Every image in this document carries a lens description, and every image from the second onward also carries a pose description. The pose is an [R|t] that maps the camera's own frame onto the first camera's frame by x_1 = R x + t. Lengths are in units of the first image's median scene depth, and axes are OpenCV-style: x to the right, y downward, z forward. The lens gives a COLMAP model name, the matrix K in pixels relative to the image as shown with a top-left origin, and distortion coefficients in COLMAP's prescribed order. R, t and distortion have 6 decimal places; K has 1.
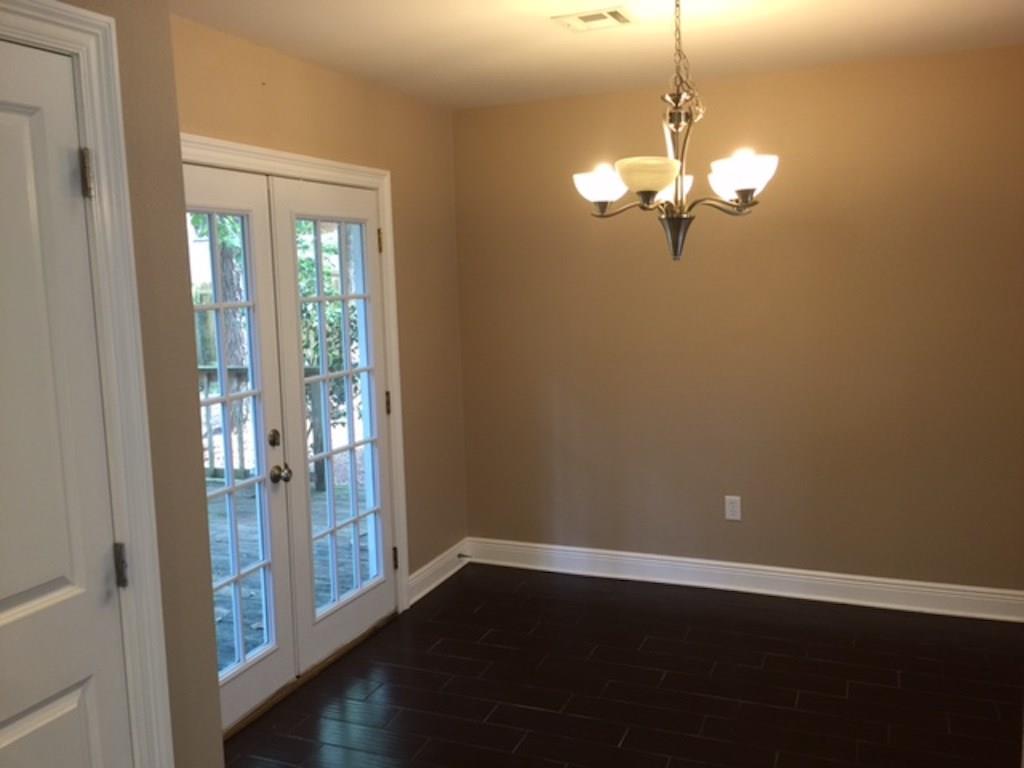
lens RADIAL K [[886.6, 0, 511.4], [0, 886.6, 383.4], [0, 0, 1]] dist [0.084282, -0.102652]
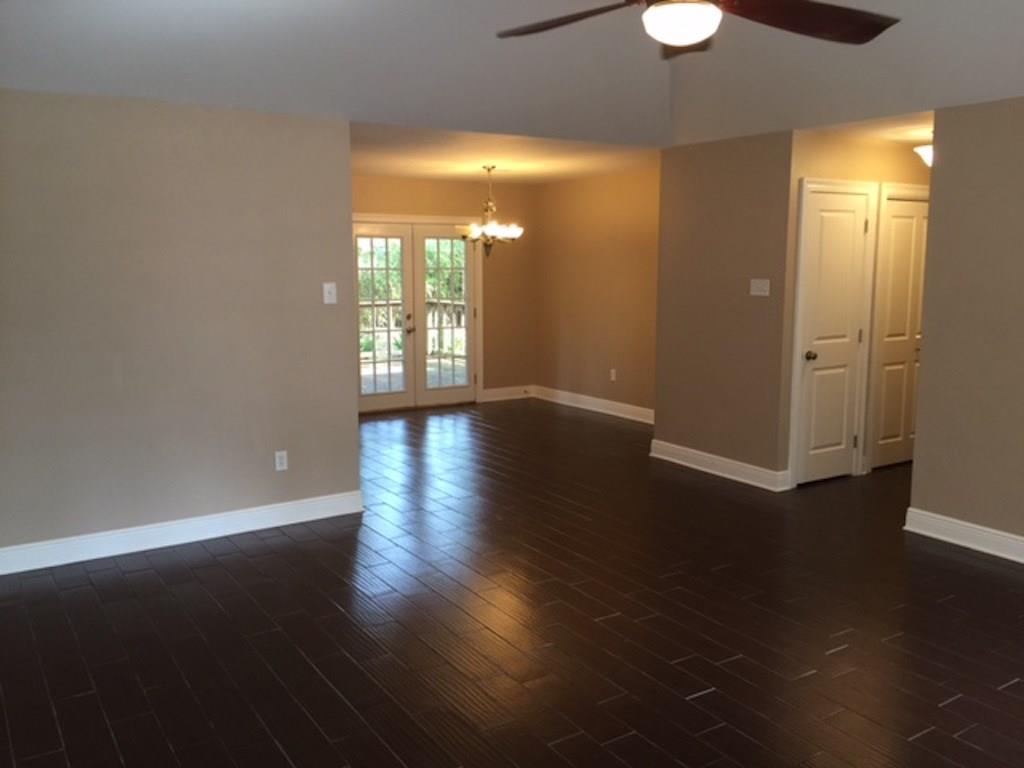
lens RADIAL K [[886.6, 0, 513.6], [0, 886.6, 372.4], [0, 0, 1]] dist [0.084282, -0.102652]
pose [[0.822736, 0.097930, -0.559925, 1.853313], [-0.094787, 0.994892, 0.034727, 0.123625], [0.560465, 0.024502, 0.827816, -1.317299]]
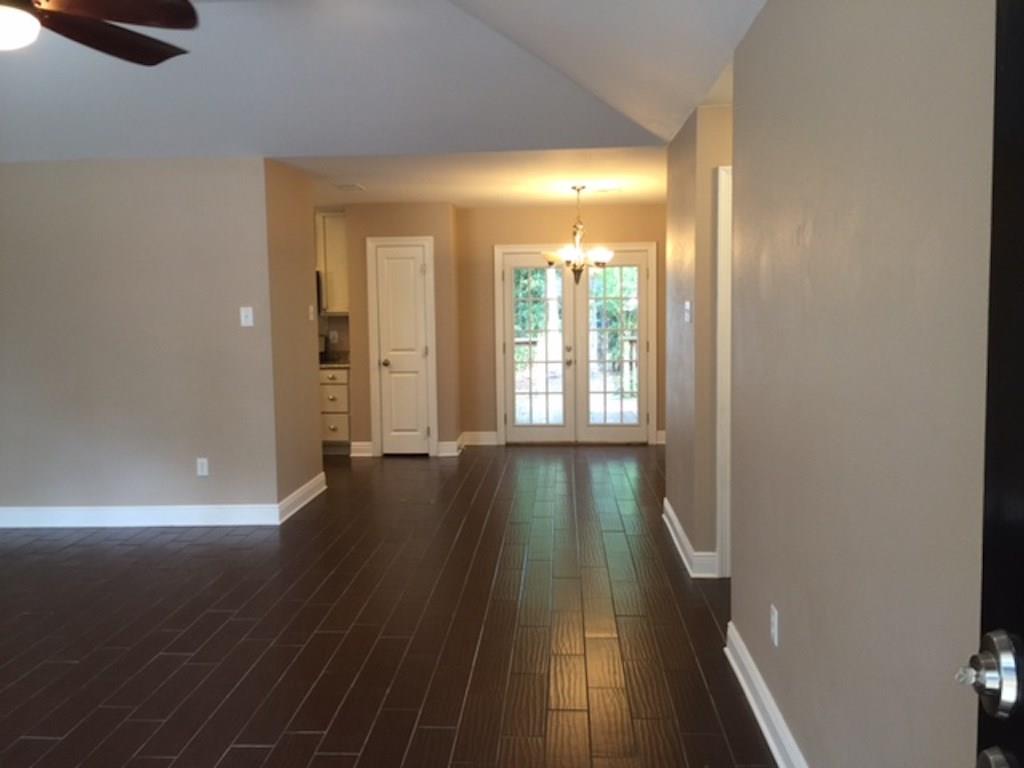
lens RADIAL K [[886.6, 0, 508.5], [0, 886.6, 375.6], [0, 0, 1]] dist [0.084282, -0.102652]
pose [[0.323829, 0.099134, -0.940908, 2.596162], [-0.117708, 0.990990, 0.063900, -0.009720], [0.938765, 0.090060, 0.332580, -0.079725]]
